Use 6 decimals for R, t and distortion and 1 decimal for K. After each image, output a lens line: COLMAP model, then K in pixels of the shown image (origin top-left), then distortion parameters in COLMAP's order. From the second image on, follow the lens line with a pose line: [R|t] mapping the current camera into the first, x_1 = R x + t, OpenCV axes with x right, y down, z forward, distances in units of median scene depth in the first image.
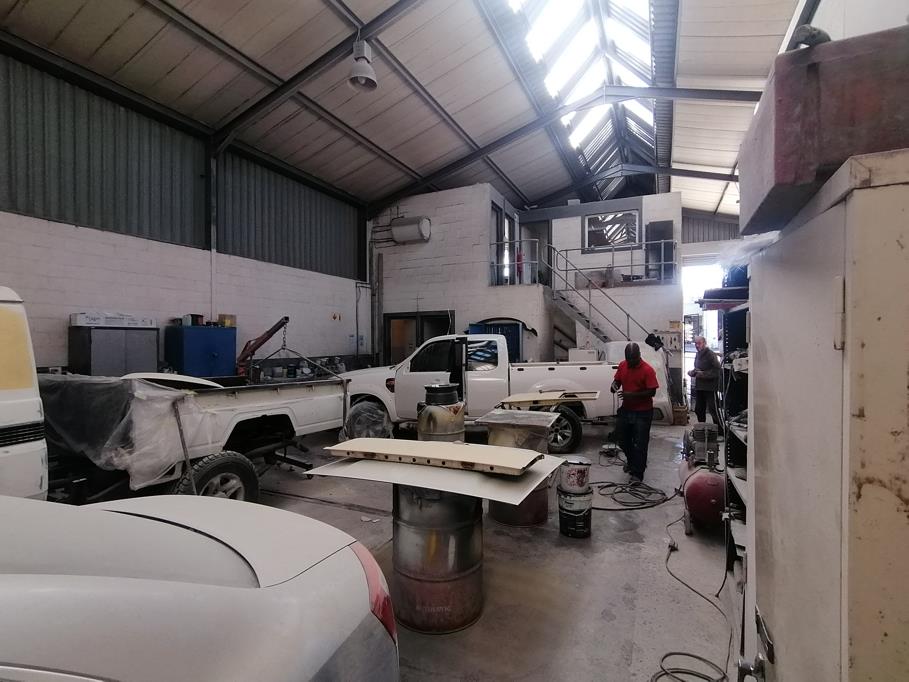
lens RADIAL K [[446.5, 0, 456.9], [0, 446.5, 344.9], [0, 0, 1]] dist [-0.017429, -0.002112]
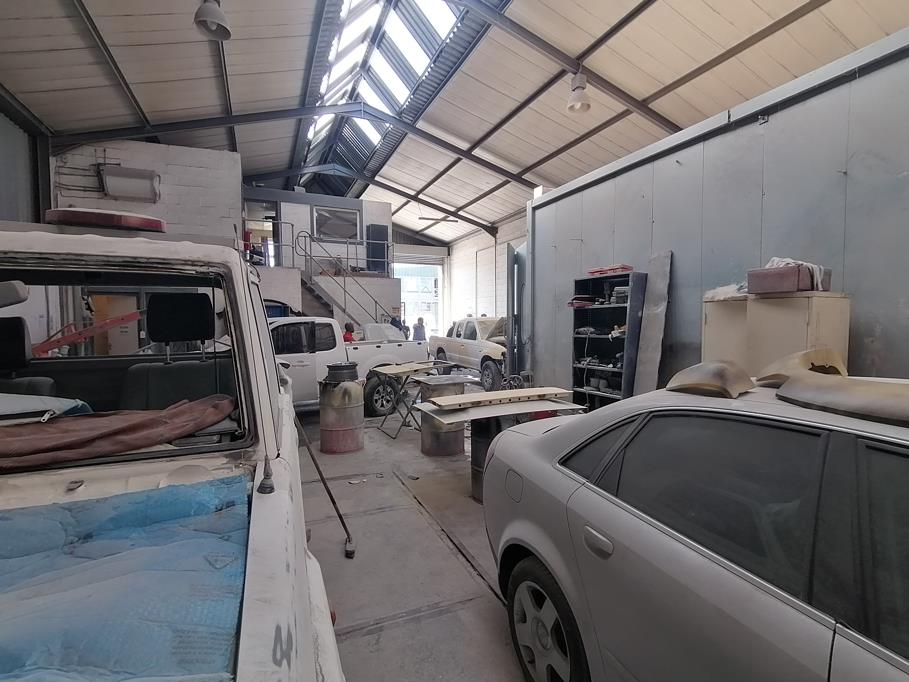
lens RADIAL K [[446.5, 0, 460.7], [0, 446.5, 342.8], [0, 0, 1]] dist [-0.017429, -0.002112]
pose [[0.661431, -0.027419, 0.749505, -0.313852], [0.001776, 0.999386, 0.034994, 0.001175], [-0.750004, -0.021815, 0.661074, 0.024766]]
